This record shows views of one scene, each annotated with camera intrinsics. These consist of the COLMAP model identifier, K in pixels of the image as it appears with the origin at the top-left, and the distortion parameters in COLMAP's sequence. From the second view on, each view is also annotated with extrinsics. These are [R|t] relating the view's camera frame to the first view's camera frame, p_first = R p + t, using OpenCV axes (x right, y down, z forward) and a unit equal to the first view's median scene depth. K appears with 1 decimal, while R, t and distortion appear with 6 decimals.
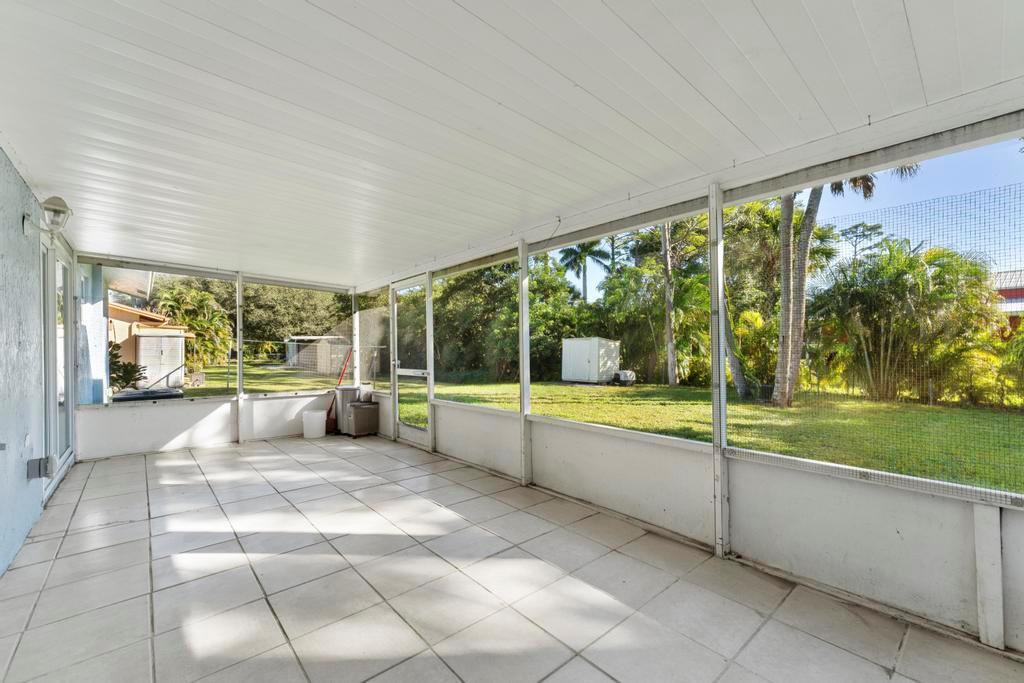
lens RADIAL K [[413.3, 0, 518.3], [0, 413.3, 340.0], [0, 0, 1]] dist [-0.006142, 0.000989]
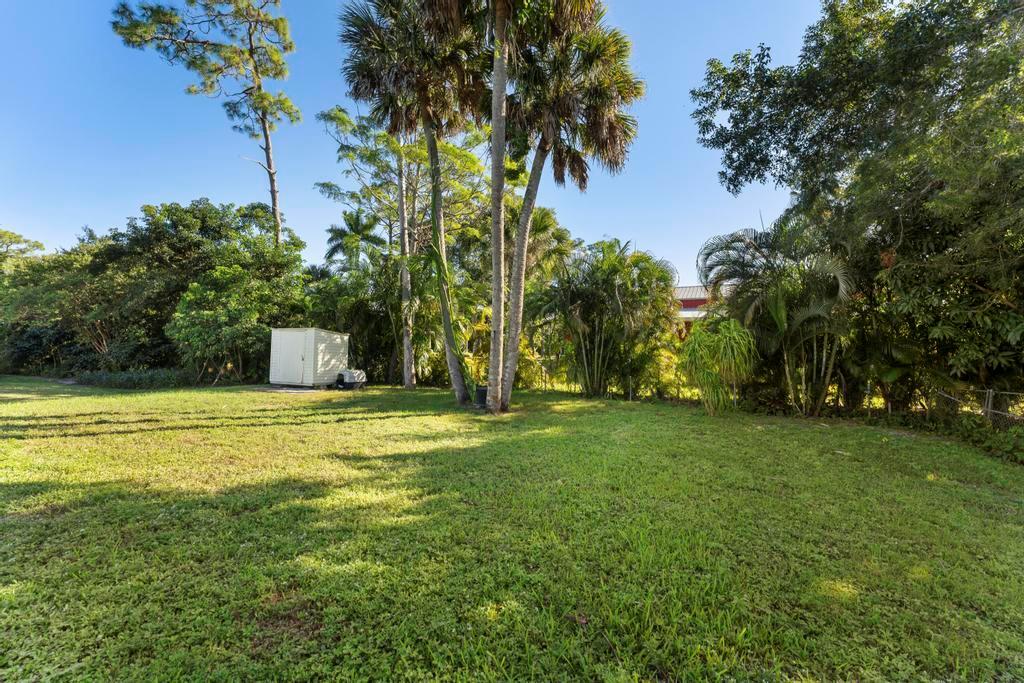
lens RADIAL K [[413.3, 0, 505.6], [0, 413.3, 342.2], [0, 0, 1]] dist [-0.006142, 0.000989]
pose [[0.894329, 0.014364, 0.447180, 0.199982], [-0.023146, 0.999631, 0.014182, 0.000064], [-0.446811, -0.023034, 0.894332, 0.164102]]
